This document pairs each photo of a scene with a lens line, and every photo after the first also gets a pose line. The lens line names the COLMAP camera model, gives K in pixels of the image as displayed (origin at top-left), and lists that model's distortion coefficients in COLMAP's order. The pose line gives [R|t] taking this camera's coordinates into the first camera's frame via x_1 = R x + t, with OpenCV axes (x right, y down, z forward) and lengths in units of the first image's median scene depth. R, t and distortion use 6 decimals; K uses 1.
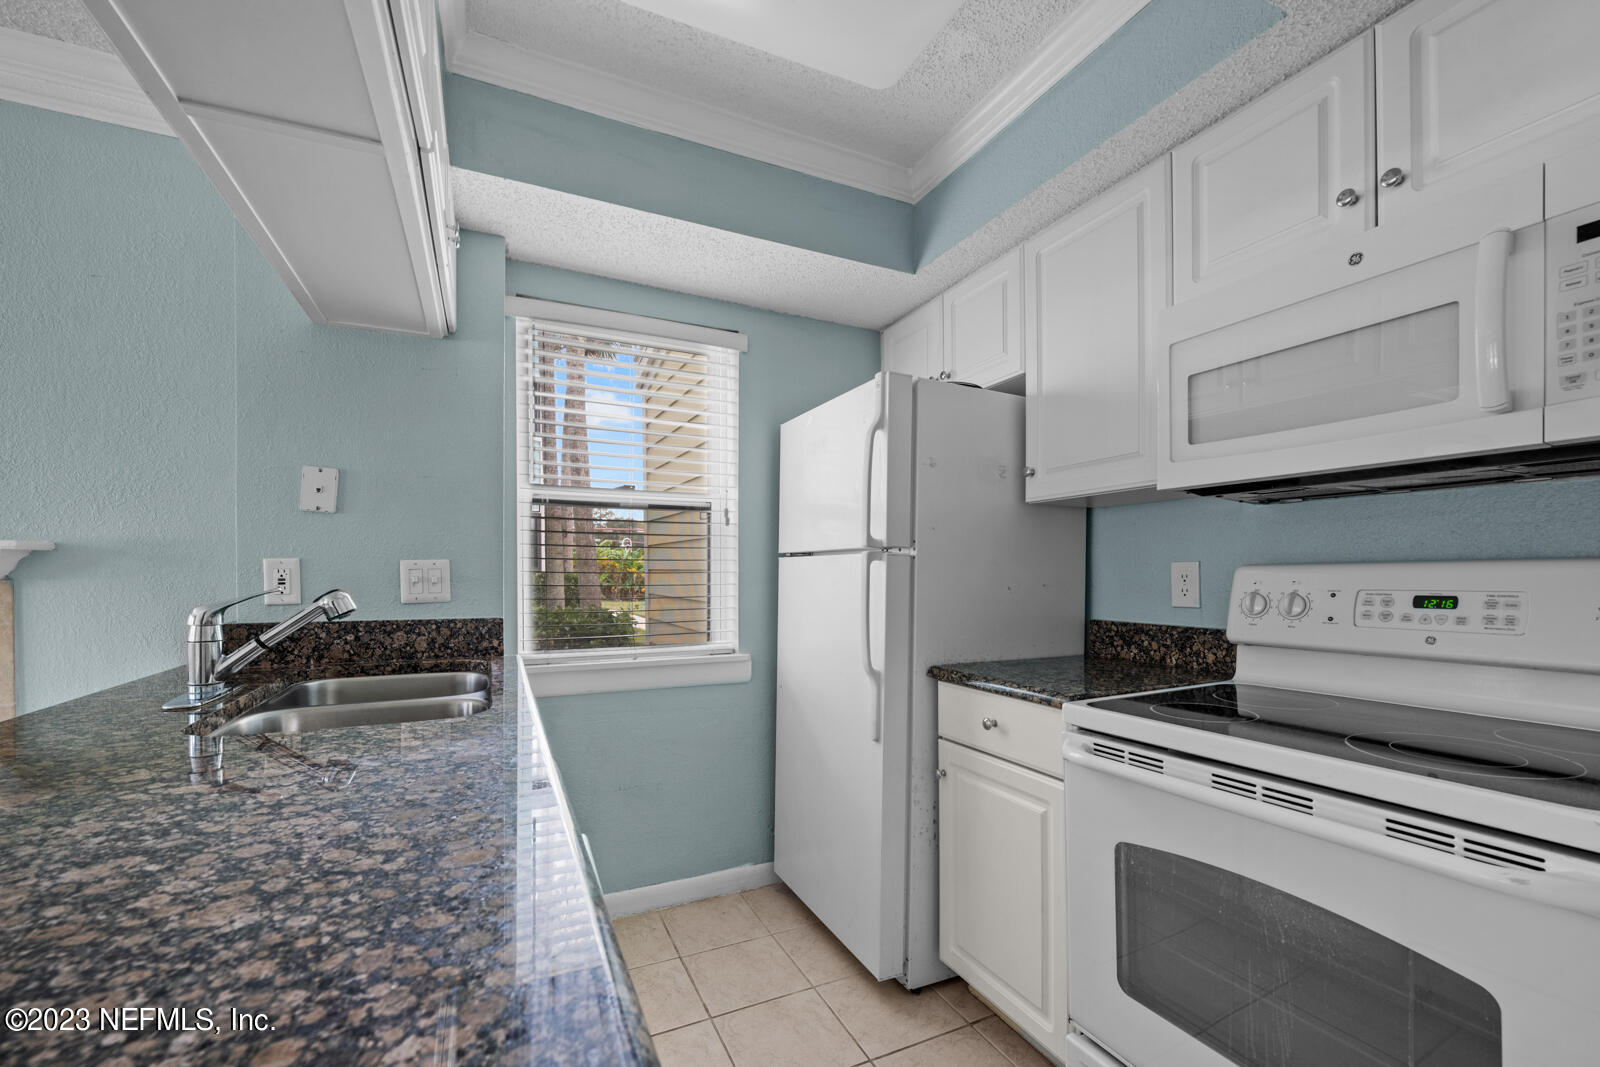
lens RADIAL K [[646.1, 0, 788.2], [0, 646.1, 566.9], [0, 0, 1]] dist [-0.000013, -0.000188]
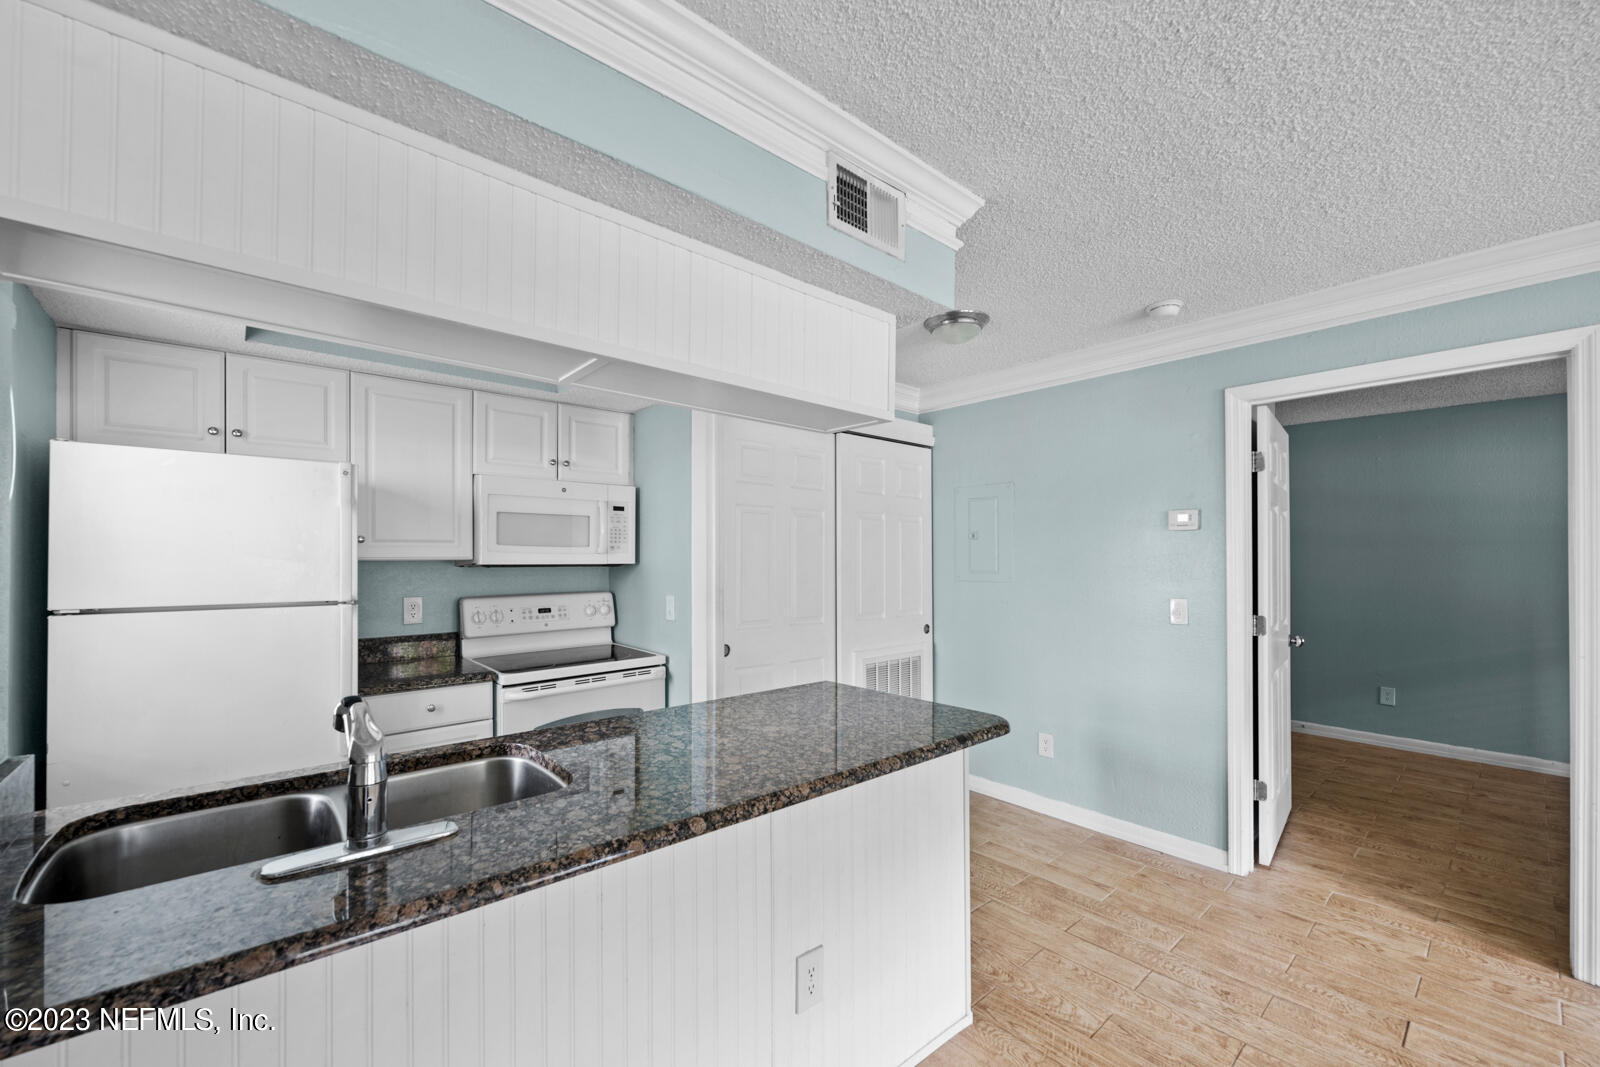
lens RADIAL K [[646.1, 0, 800.3], [0, 646.1, 548.4], [0, 0, 1]] dist [-0.000013, -0.000188]
pose [[-0.284818, 0.011516, 0.958512, -1.763299], [-0.008250, 0.999861, -0.014464, -0.162487], [-0.958546, -0.012027, -0.284684, 0.691546]]
